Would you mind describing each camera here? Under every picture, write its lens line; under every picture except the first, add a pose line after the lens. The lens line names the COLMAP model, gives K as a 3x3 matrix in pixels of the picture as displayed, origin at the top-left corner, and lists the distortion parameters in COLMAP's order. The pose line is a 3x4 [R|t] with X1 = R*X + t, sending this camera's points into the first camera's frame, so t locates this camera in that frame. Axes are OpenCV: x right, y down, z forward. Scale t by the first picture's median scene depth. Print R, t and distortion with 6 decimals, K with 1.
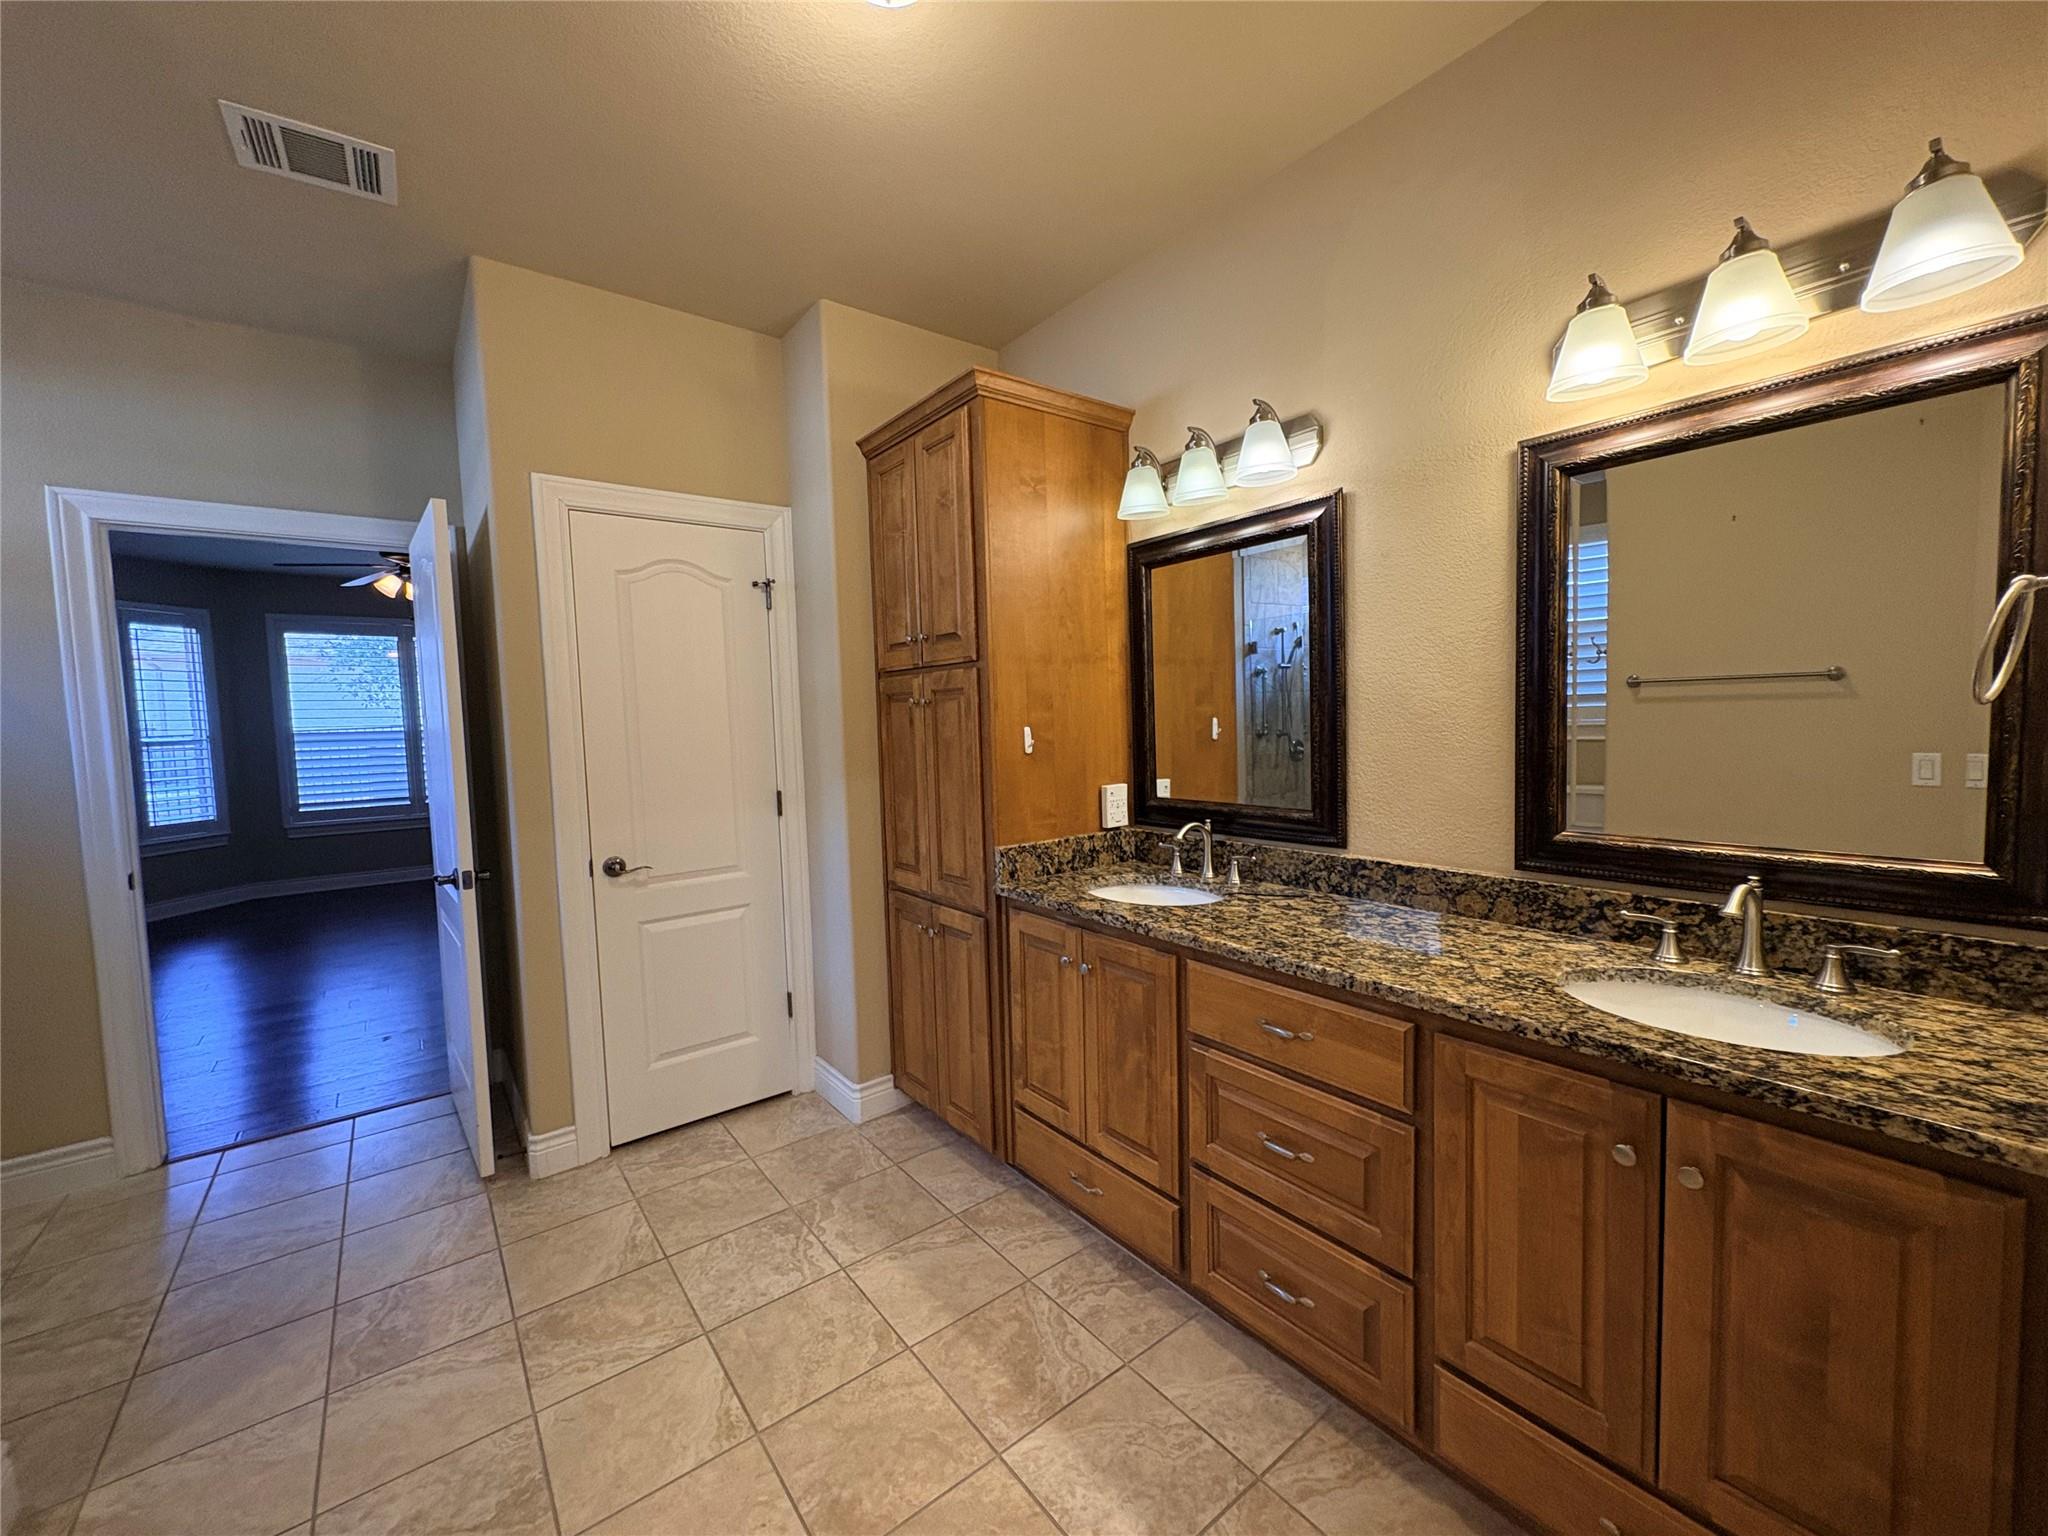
lens RADIAL K [[815.3, 0, 1034.3], [0, 815.3, 772.7], [0, 0, 1]] dist [0.001775, -0.000386]
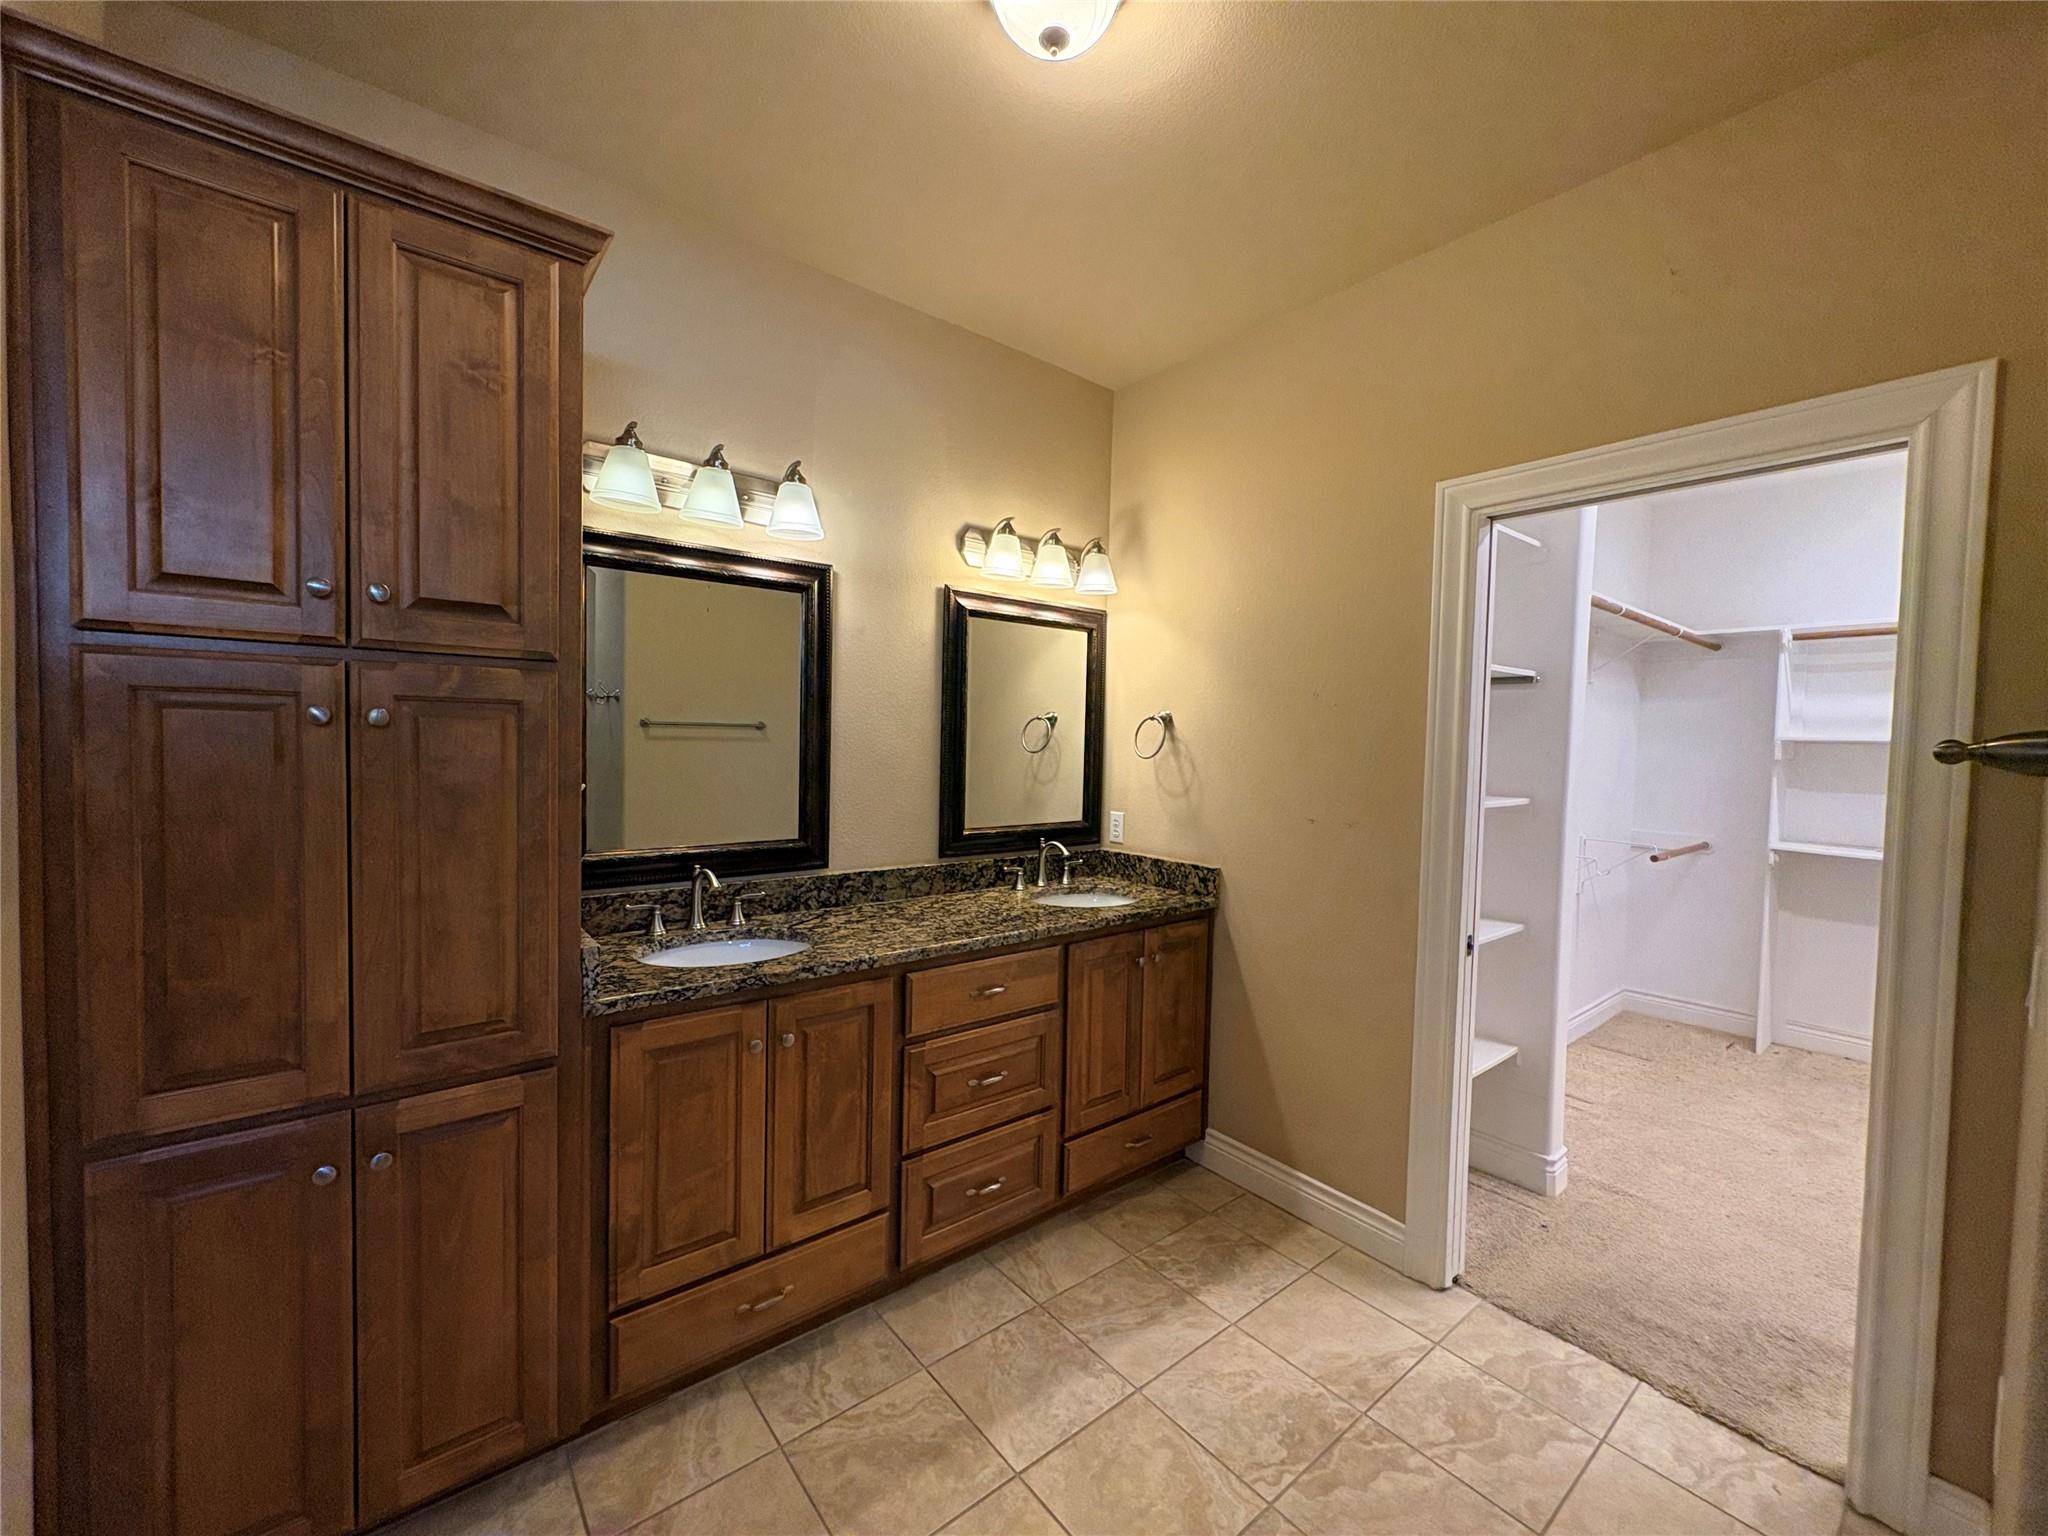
lens RADIAL K [[815.3, 0, 1022.9], [0, 815.3, 766.0], [0, 0, 1]] dist [0.001775, -0.000386]
pose [[-0.017428, -0.006874, 0.999824, -0.817332], [0.042803, 0.999055, 0.007615, -0.051428], [-0.998932, 0.042928, -0.017118, 0.743273]]
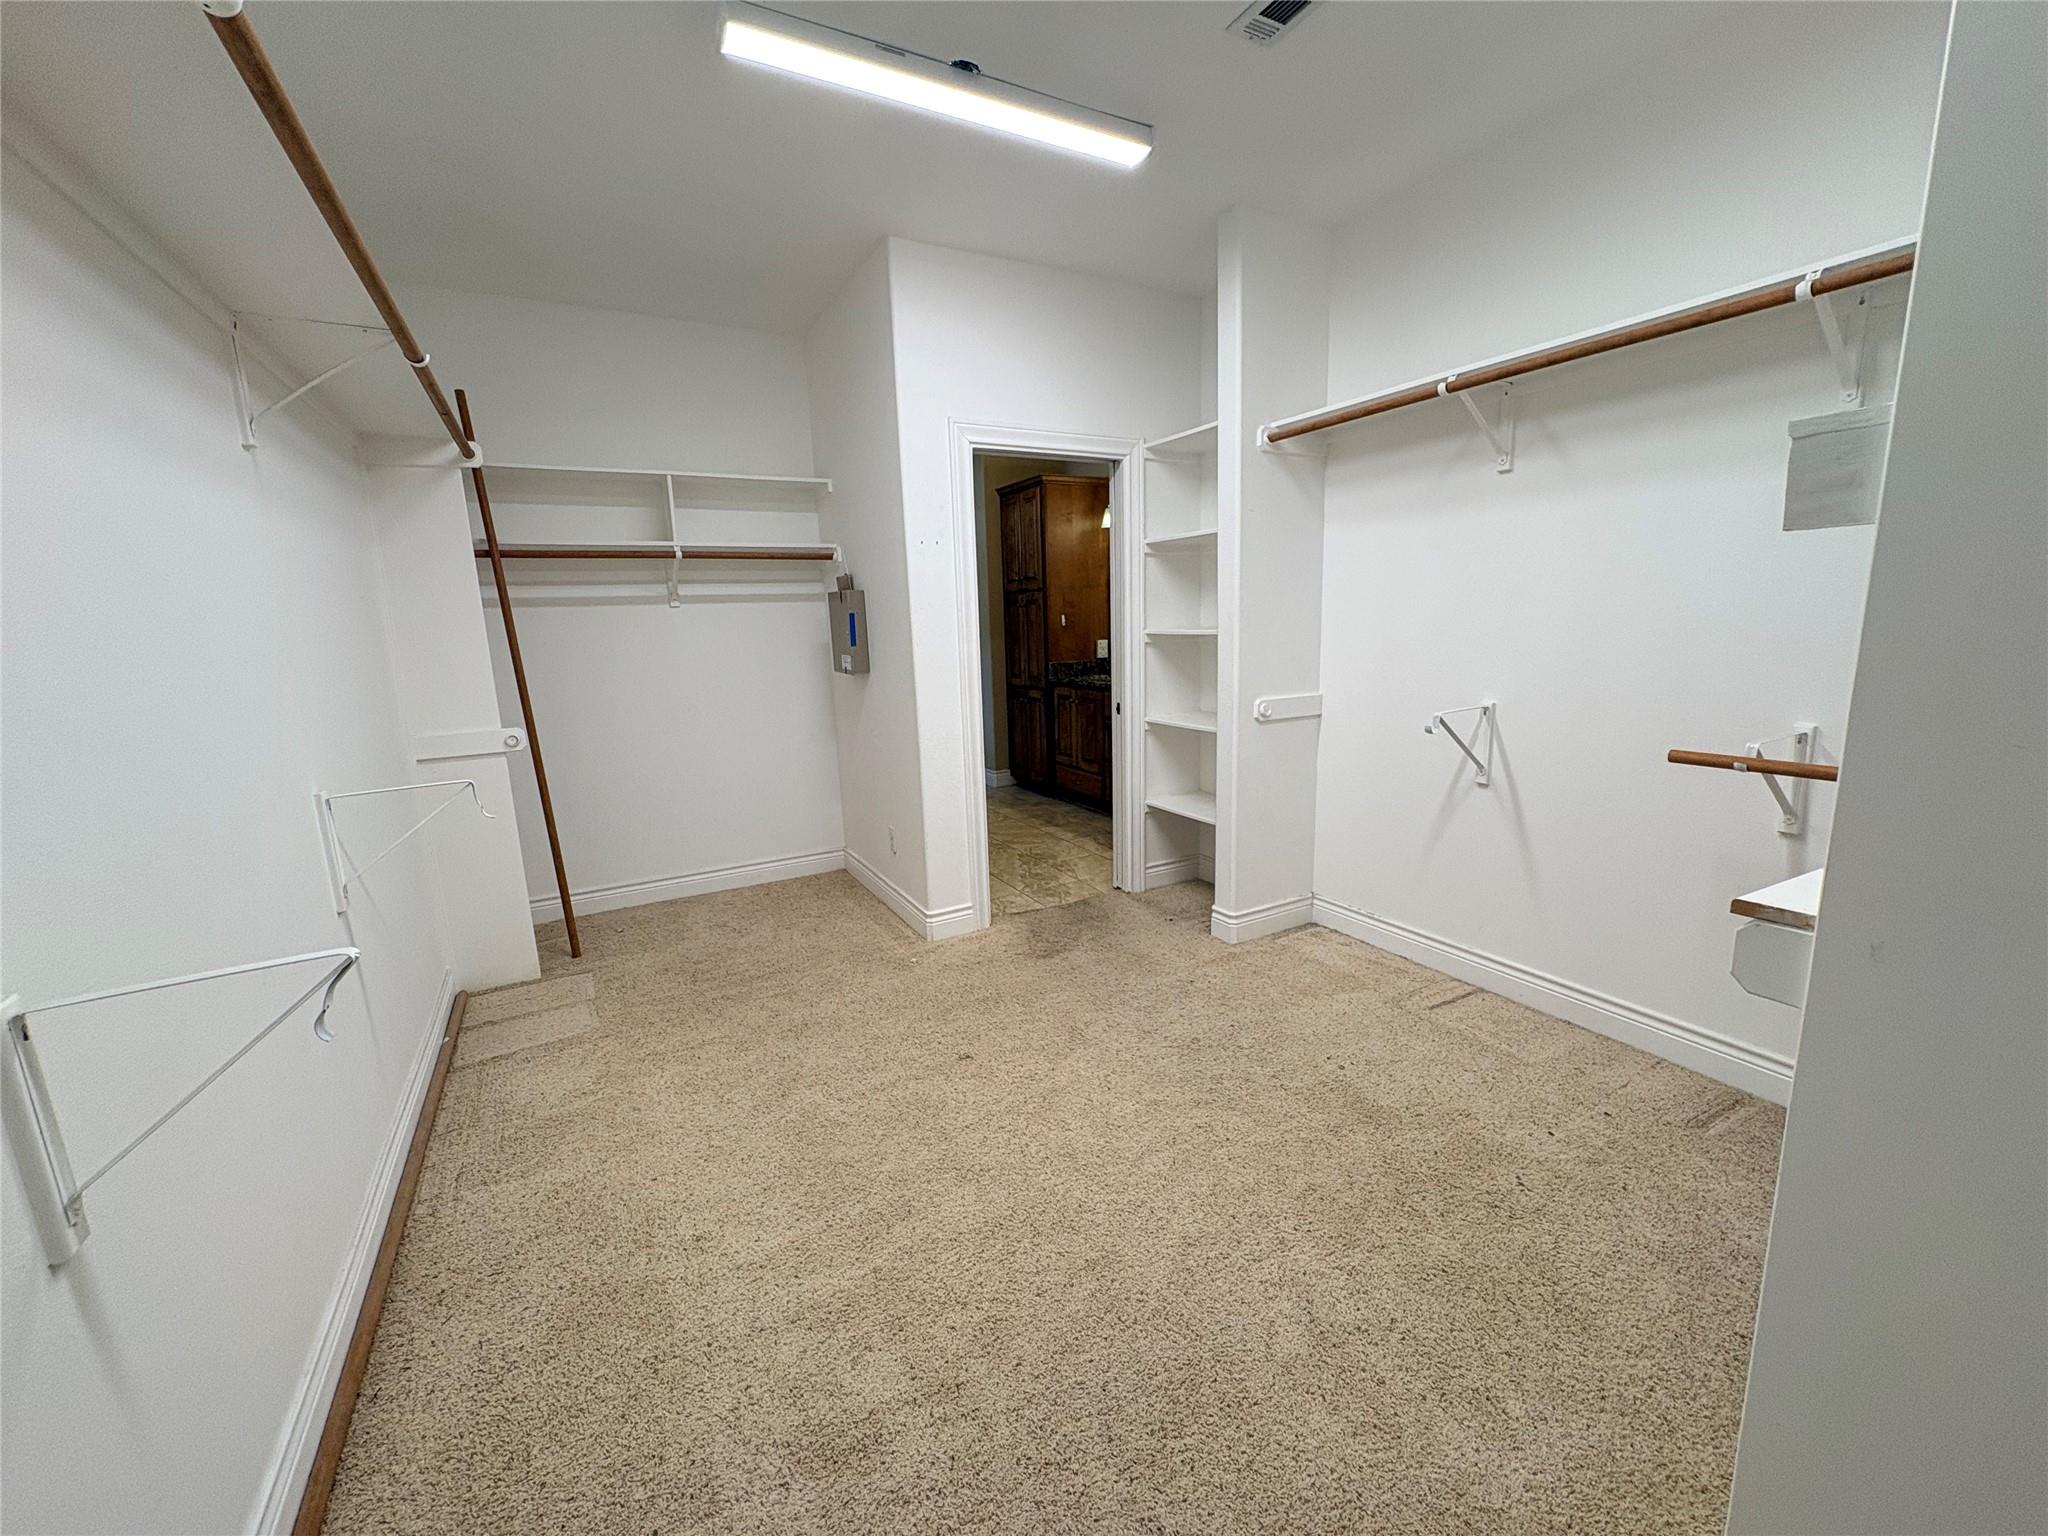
lens RADIAL K [[815.3, 0, 1029.3], [0, 815.3, 777.9], [0, 0, 1]] dist [0.001775, -0.000386]
pose [[0.987514, 0.027999, -0.155025, 0.339950], [-0.008113, 0.991811, 0.127453, 0.141383], [0.157324, -0.124604, 0.979654, -1.791532]]
